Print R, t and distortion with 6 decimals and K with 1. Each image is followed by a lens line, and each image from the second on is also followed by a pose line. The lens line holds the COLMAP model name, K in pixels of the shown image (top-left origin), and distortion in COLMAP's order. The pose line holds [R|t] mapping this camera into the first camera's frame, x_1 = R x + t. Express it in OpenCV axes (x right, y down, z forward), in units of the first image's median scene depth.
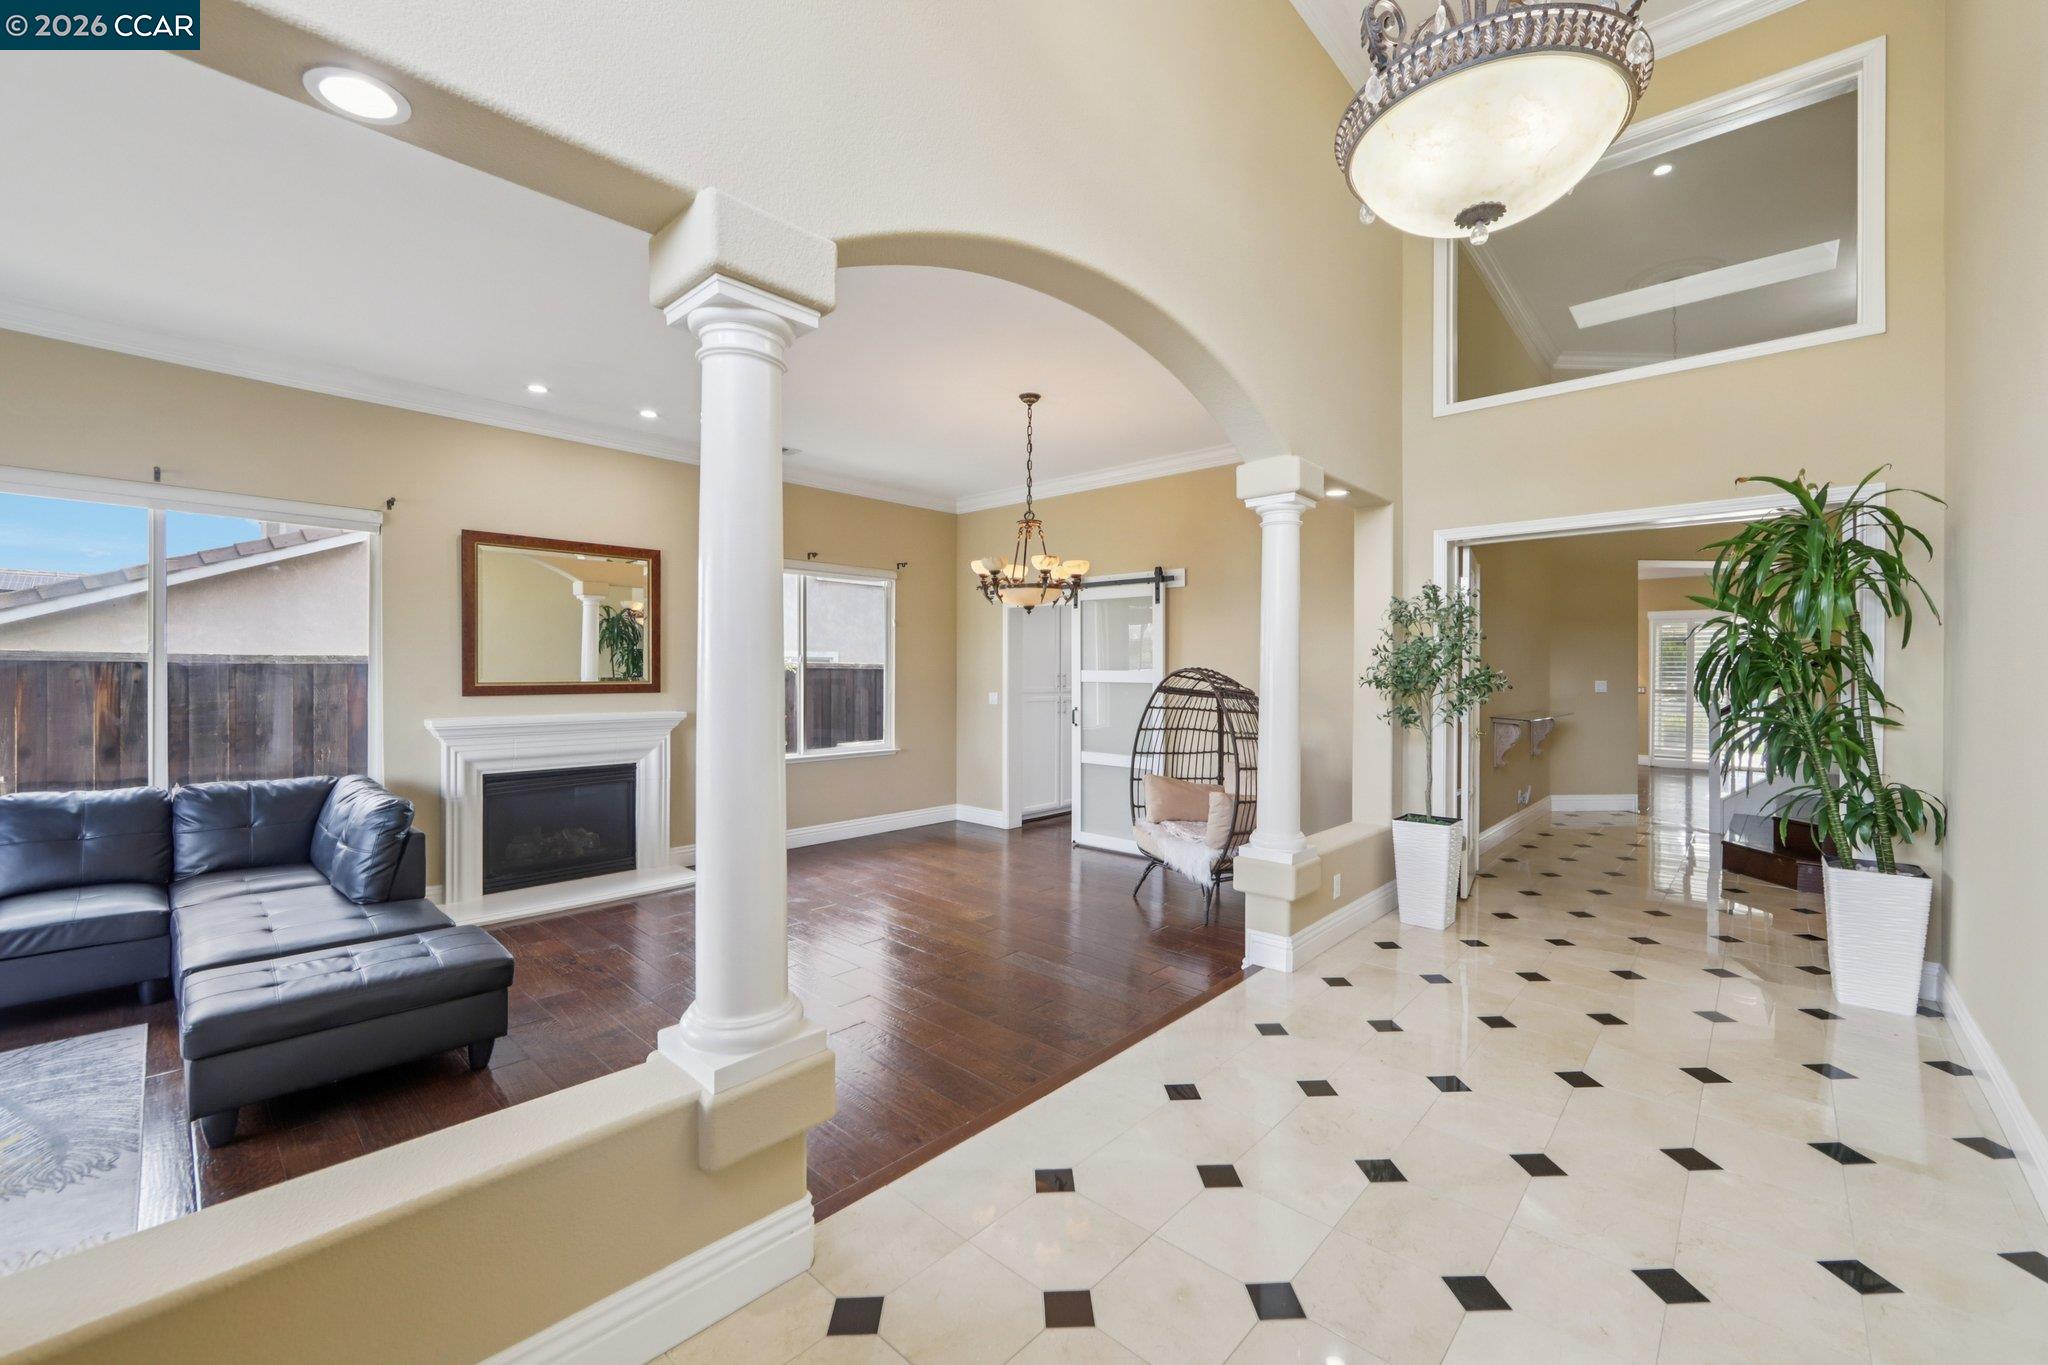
lens RADIAL K [[816.6, 0, 1015.5], [0, 816.6, 678.1], [0, 0, 1]] dist [-0.006754, 0.001389]
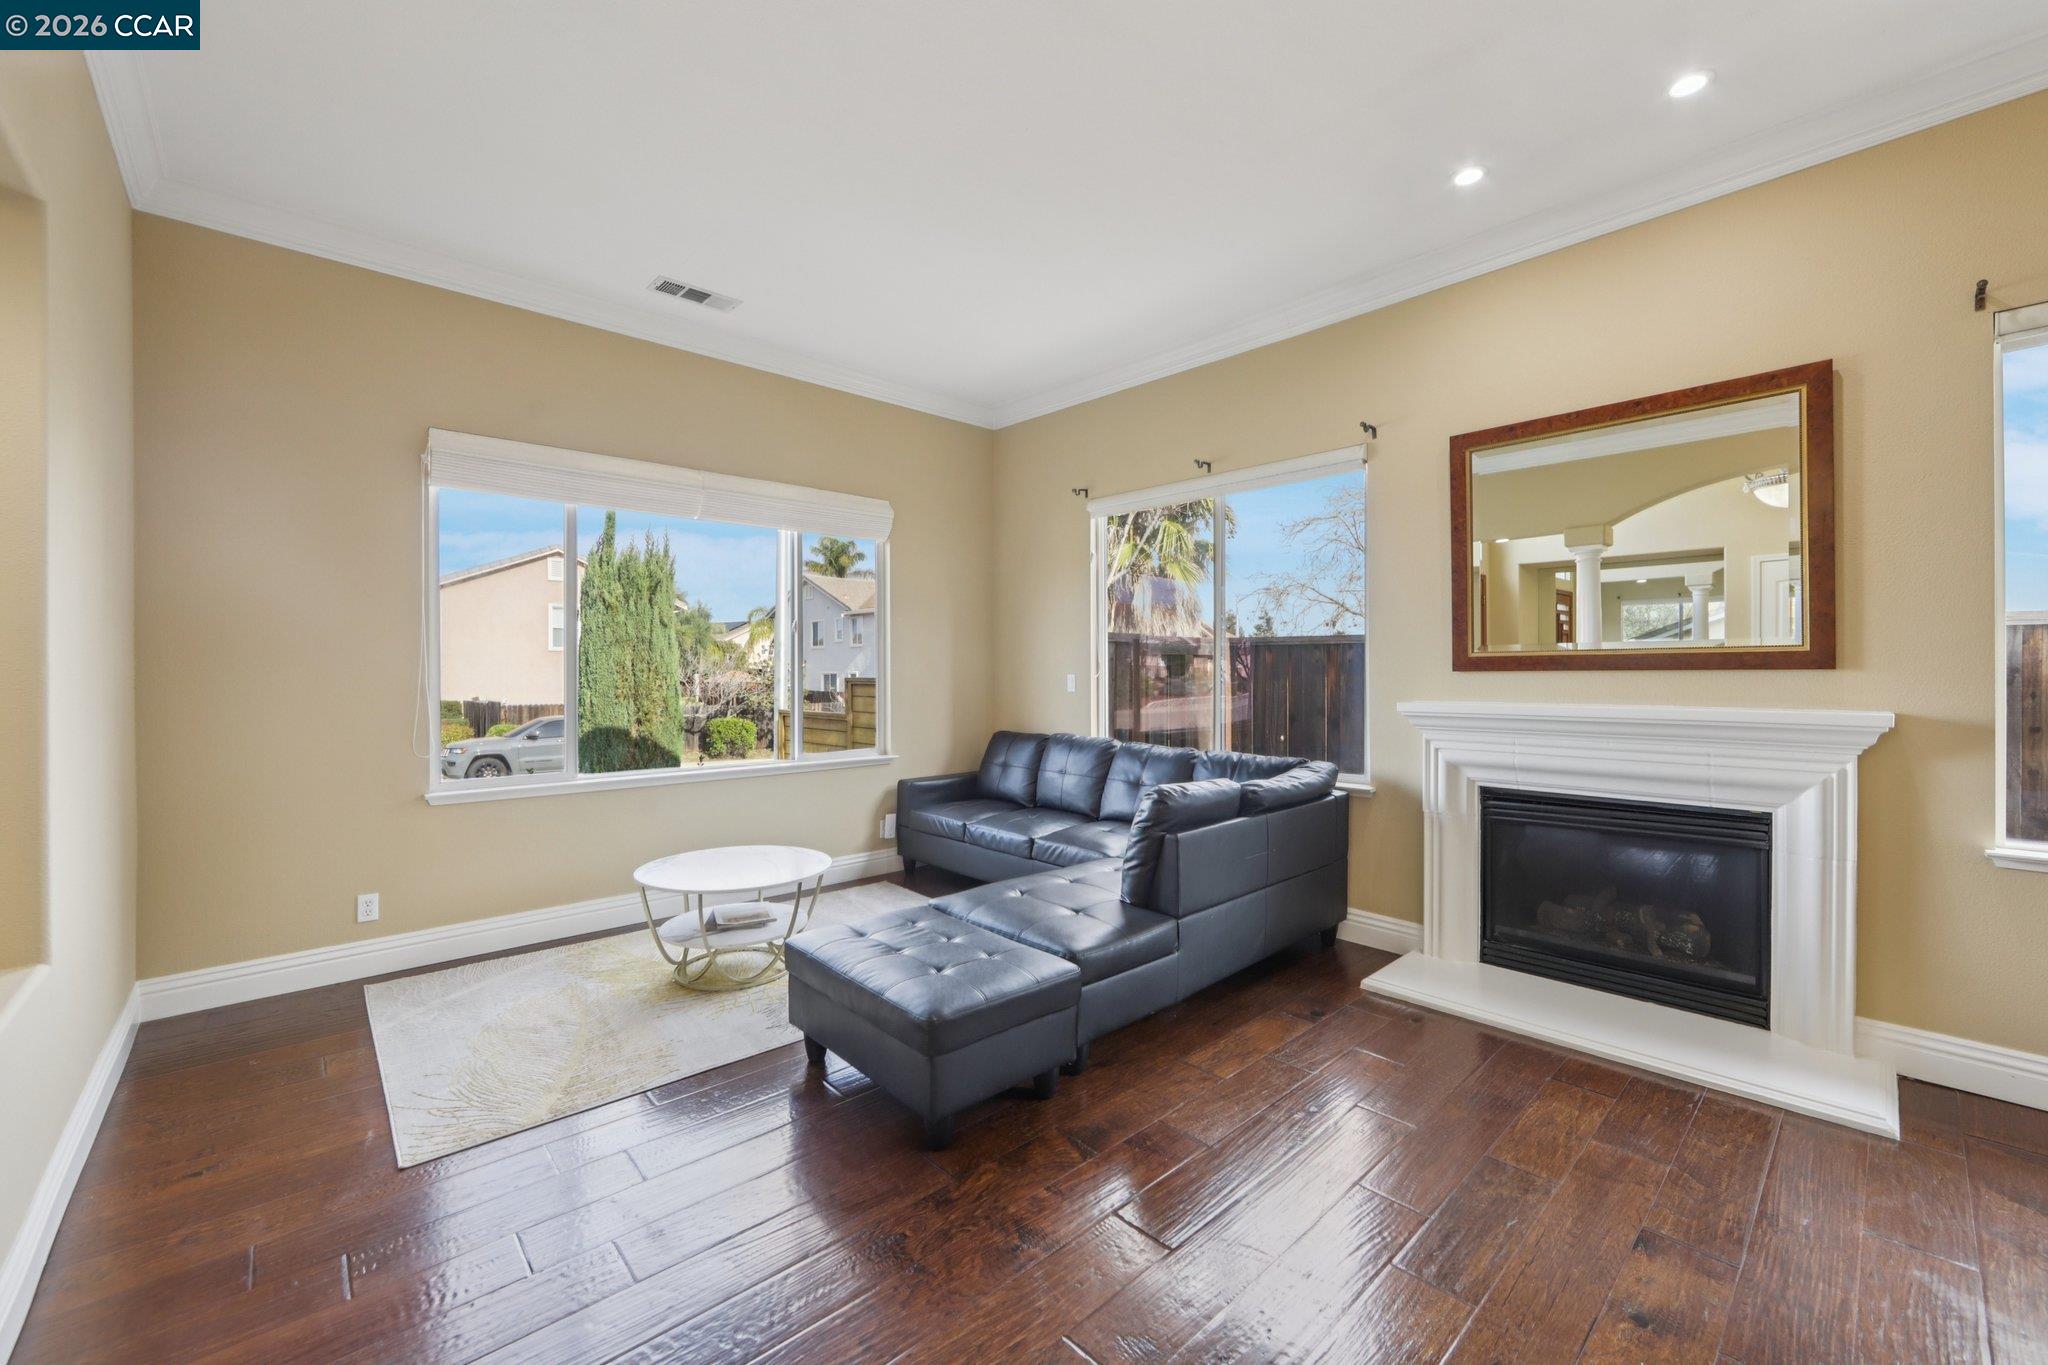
lens RADIAL K [[816.6, 0, 1038.8], [0, 816.6, 673.8], [0, 0, 1]] dist [-0.006754, 0.001389]
pose [[-0.055942, -0.002064, -0.998432, 0.046458], [-0.003426, 0.999992, -0.001876, 0.024661], [0.998428, 0.003316, -0.055949, 0.616617]]
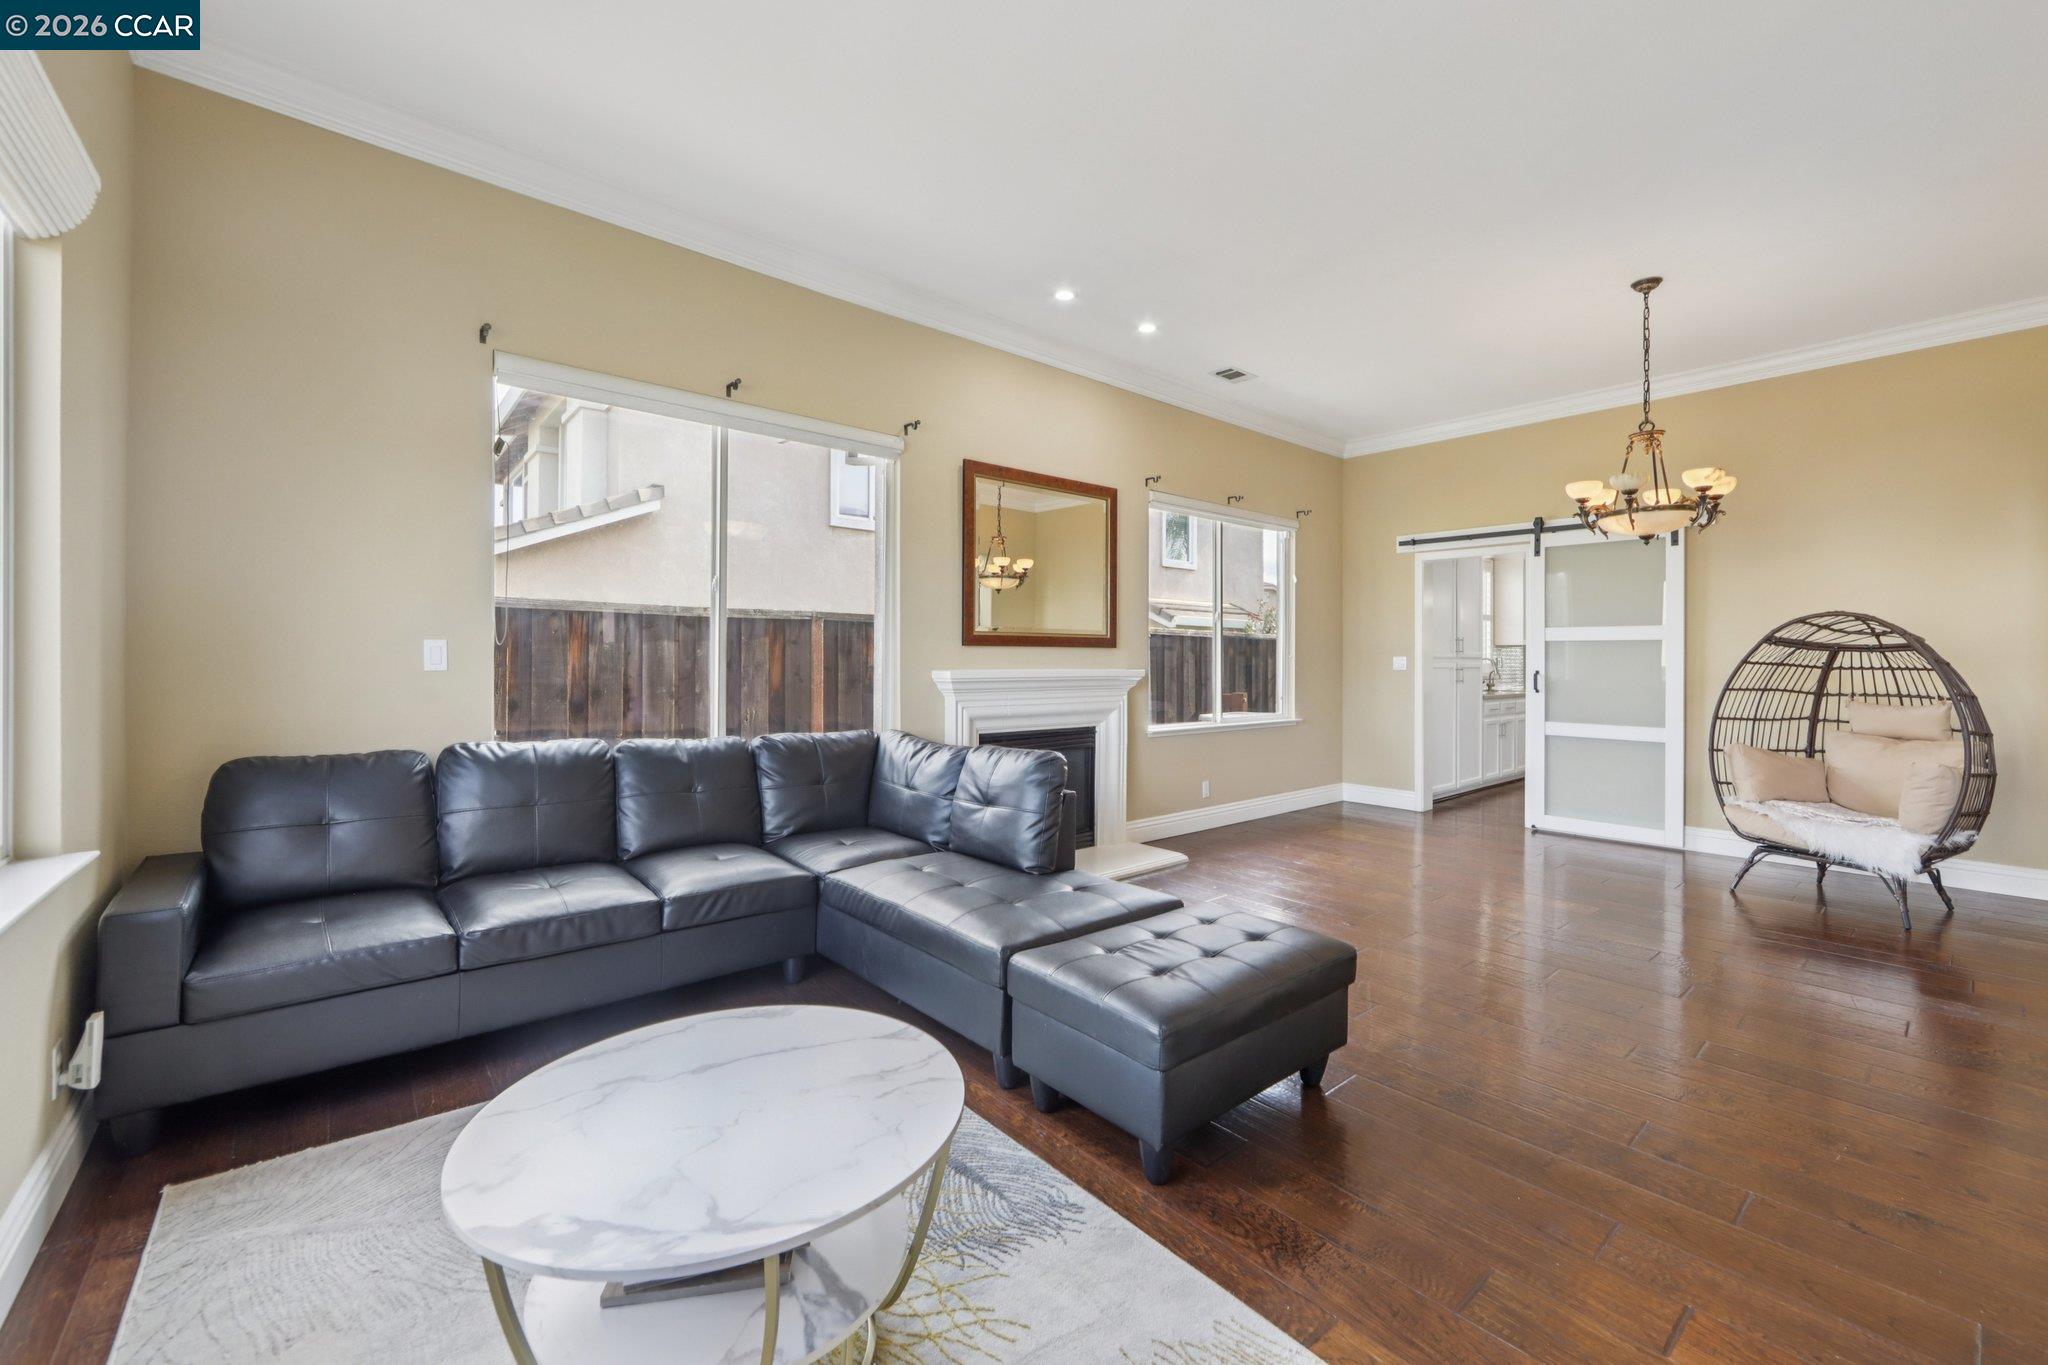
lens RADIAL K [[816.6, 0, 1013.8], [0, 816.6, 663.8], [0, 0, 1]] dist [-0.006754, 0.001389]
pose [[0.994540, 0.001076, -0.104352, -0.481493], [-0.001800, 0.999975, -0.006840, 0.043734], [0.104342, 0.006991, 0.994517, 0.104814]]
